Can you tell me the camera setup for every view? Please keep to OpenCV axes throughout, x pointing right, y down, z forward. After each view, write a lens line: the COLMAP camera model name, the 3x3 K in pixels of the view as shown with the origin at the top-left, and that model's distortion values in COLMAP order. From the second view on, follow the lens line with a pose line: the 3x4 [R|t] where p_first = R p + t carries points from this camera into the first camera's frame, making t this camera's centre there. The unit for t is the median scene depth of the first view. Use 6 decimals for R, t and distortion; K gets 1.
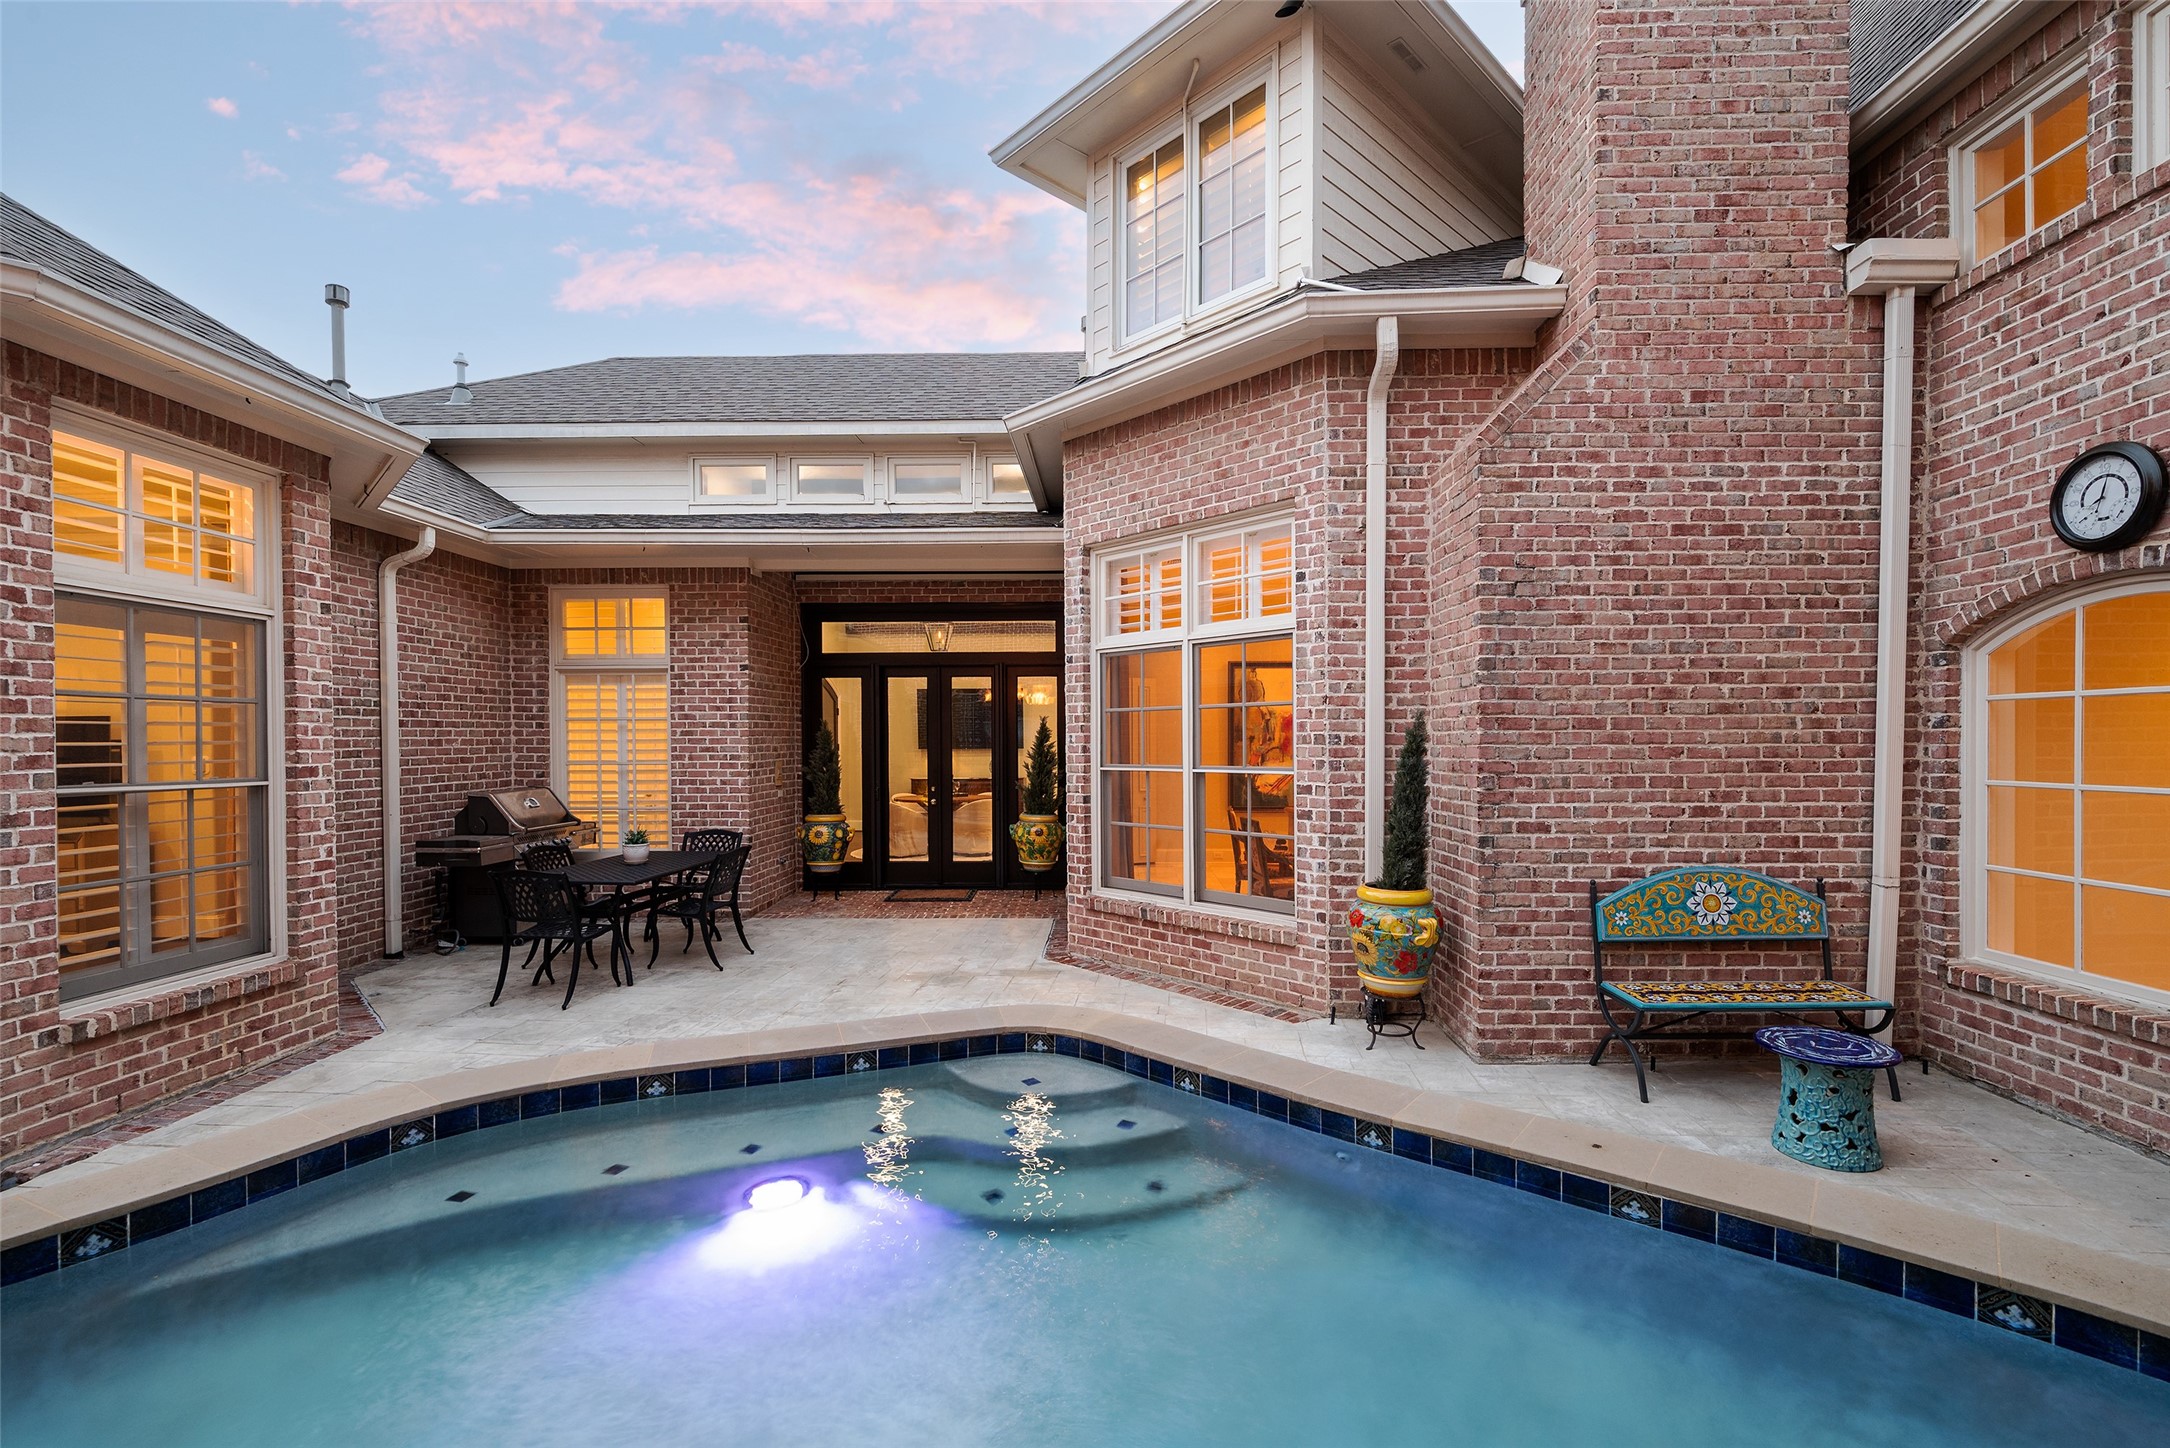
lens RADIAL K [[941.5, 0, 1103.1], [0, 941.5, 759.7], [0, 0, 1]] dist [-0.002111, -0.000305]
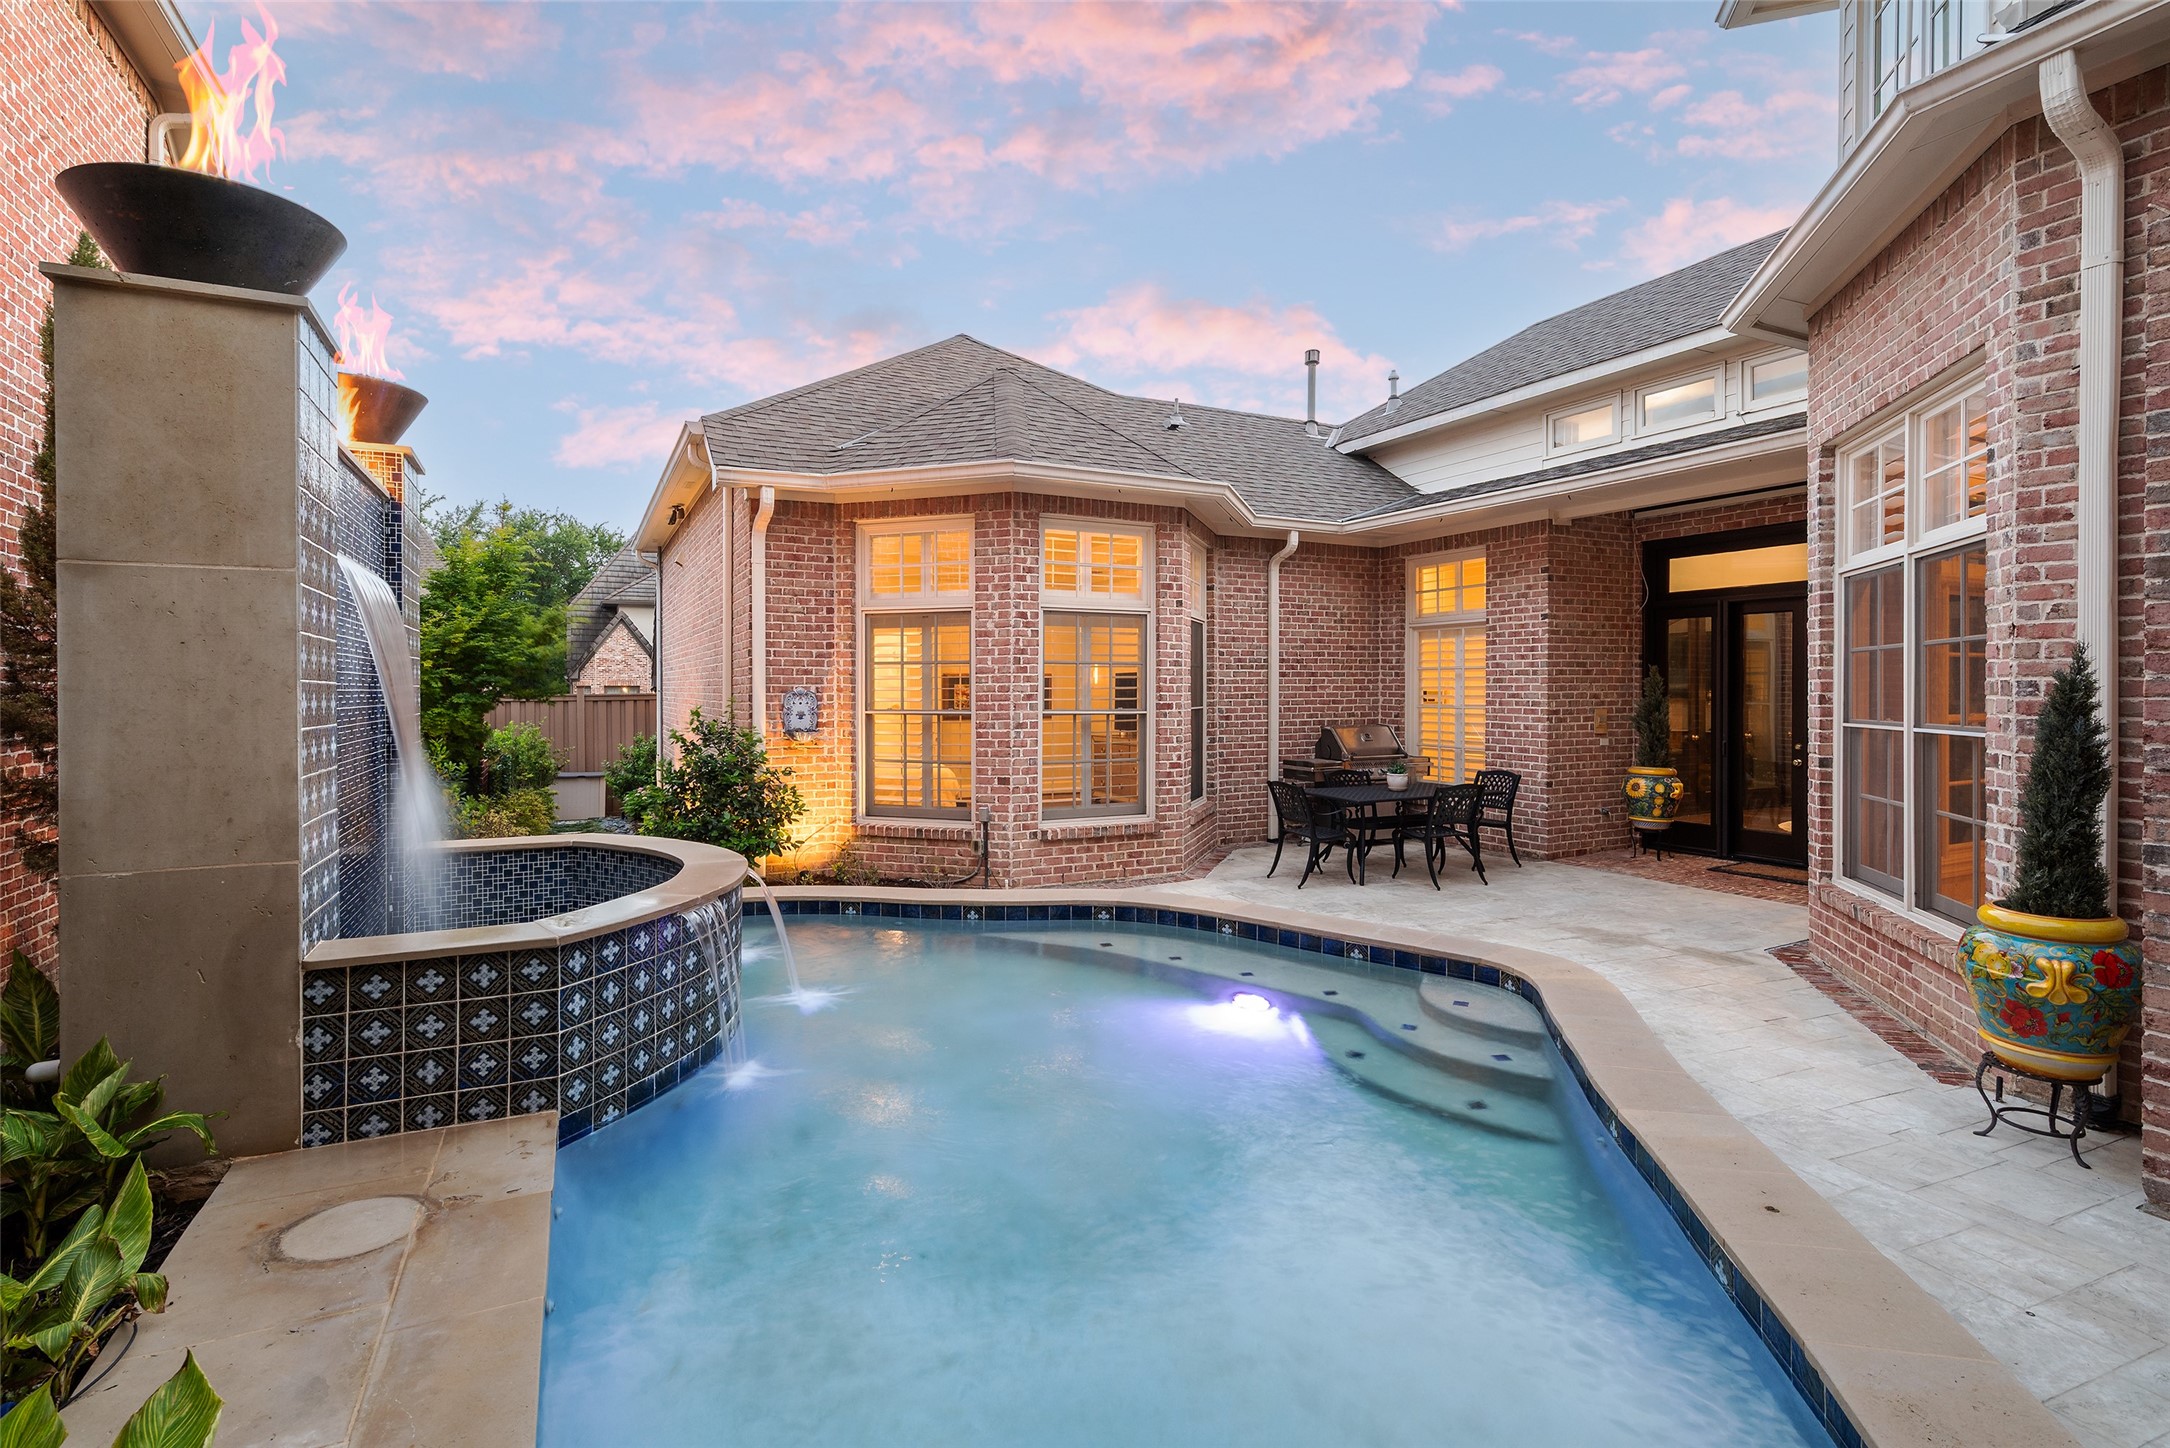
lens RADIAL K [[1029.8, 0, 1085.4], [0, 1029.8, 701.5], [0, 0, 1]] dist [-0.001584, 0.000270]
pose [[0.462636, 0.014977, -0.886422, 0.465029], [-0.020352, 0.999773, 0.006270, -0.002221], [0.886315, 0.015140, 0.462836, 0.042527]]
